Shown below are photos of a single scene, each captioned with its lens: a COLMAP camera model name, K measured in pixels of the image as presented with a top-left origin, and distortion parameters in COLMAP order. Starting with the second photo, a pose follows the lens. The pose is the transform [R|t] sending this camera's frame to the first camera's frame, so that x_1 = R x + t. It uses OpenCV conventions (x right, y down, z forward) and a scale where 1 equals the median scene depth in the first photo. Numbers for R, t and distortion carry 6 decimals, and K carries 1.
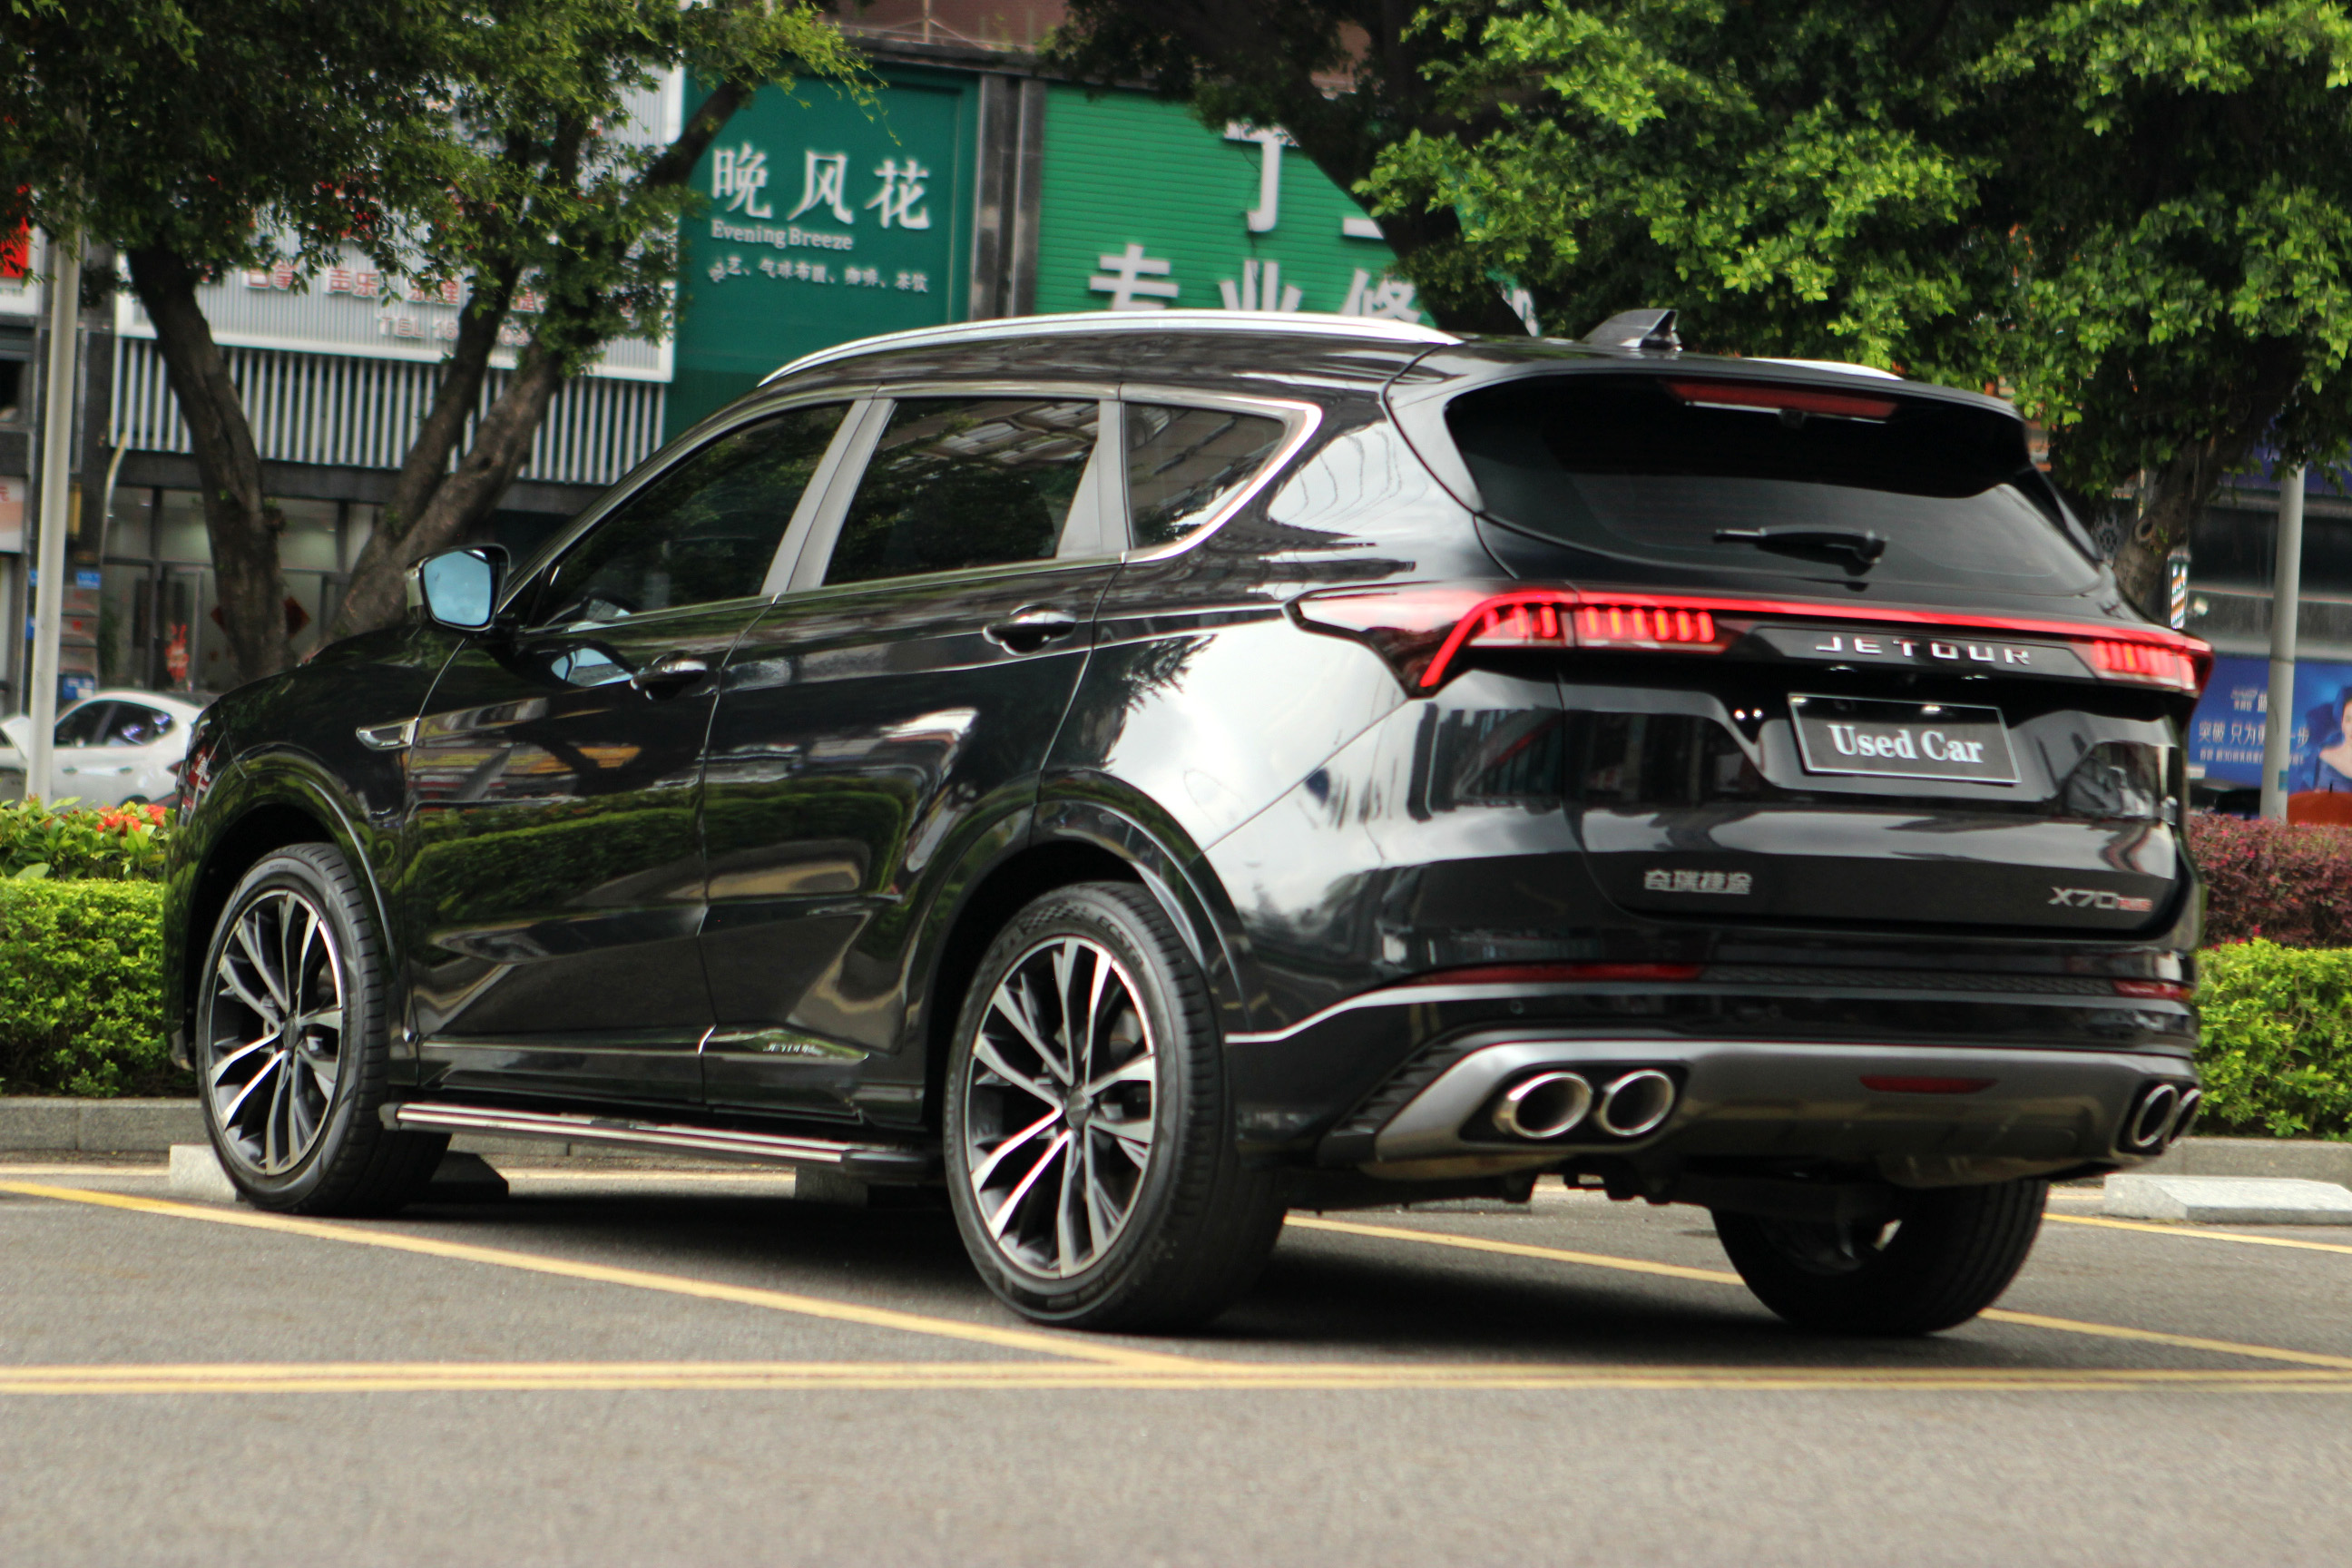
lens RADIAL K [[7749.1, 0, 1176.0], [0, 7749.1, 784.0], [0, 0, 1]] dist [0.033960, 0.292039]
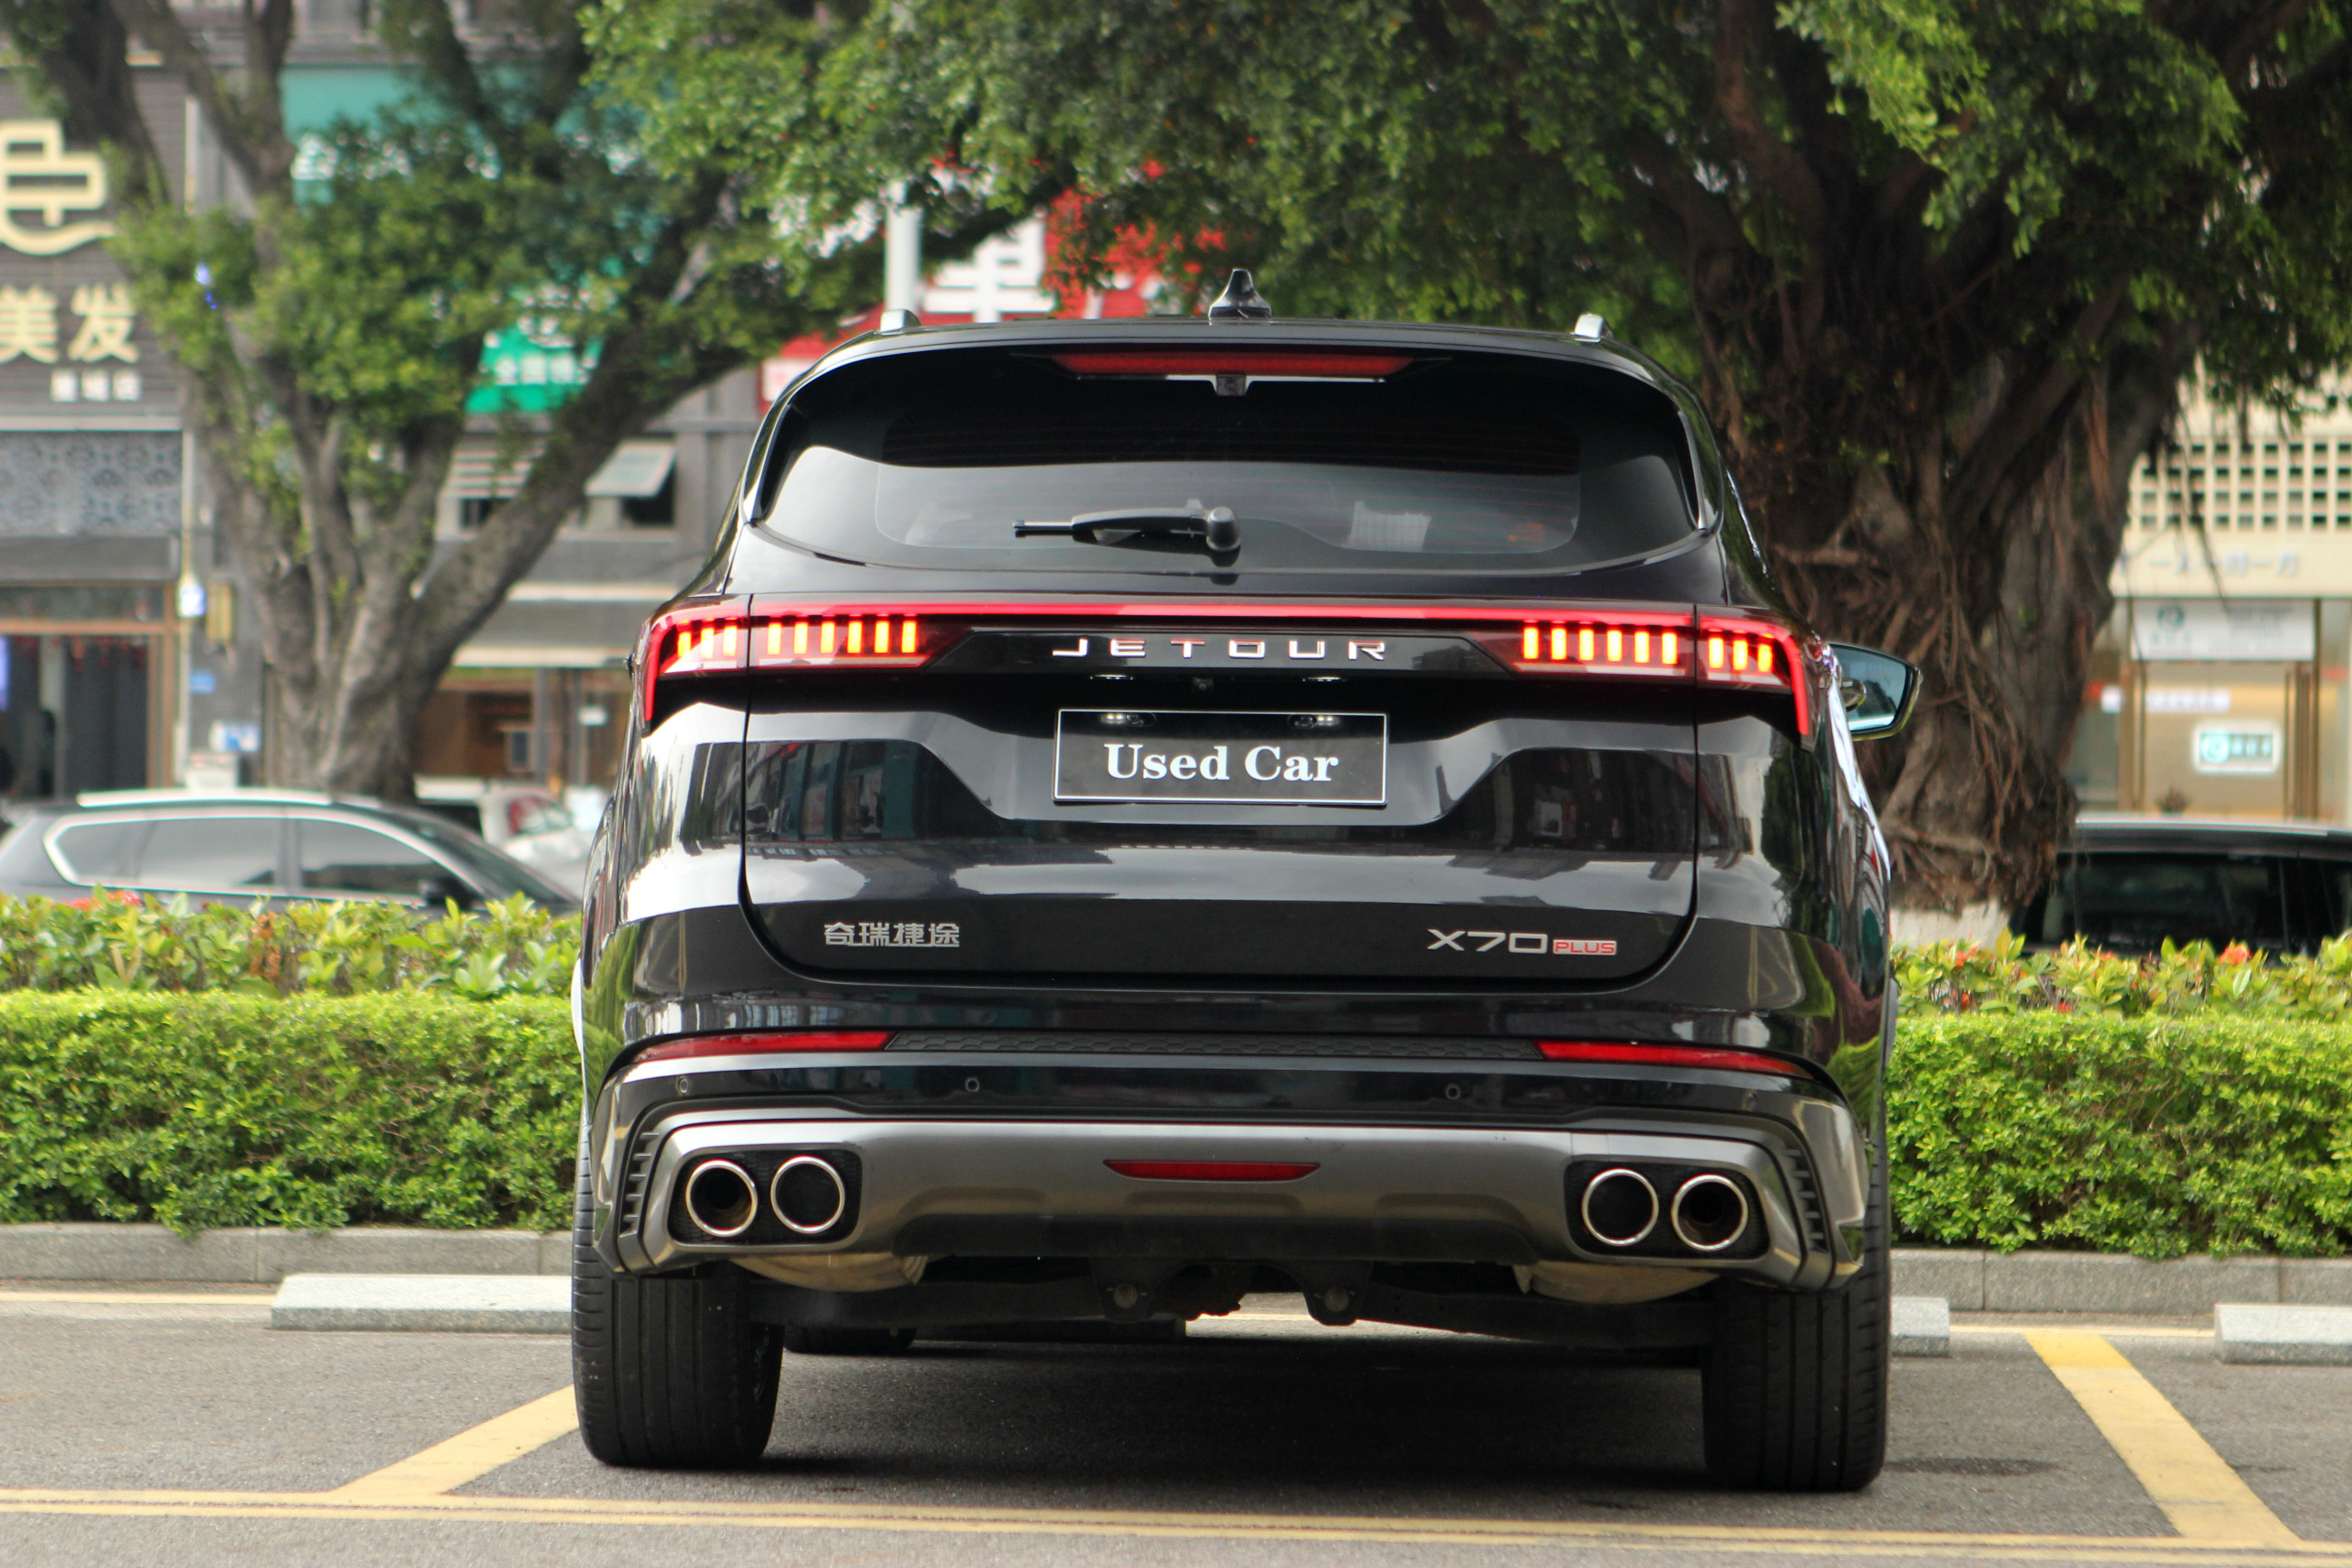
lens RADIAL K [[7116.6, 0, 1176.0], [0, 7116.6, 784.0], [0, 0, 1]] dist [0.169017, -0.556148]
pose [[0.757810, -0.048607, -0.650662, 0.589288], [0.026157, 0.998683, -0.044140, 0.030818], [0.651950, 0.016430, 0.758084, 0.417961]]
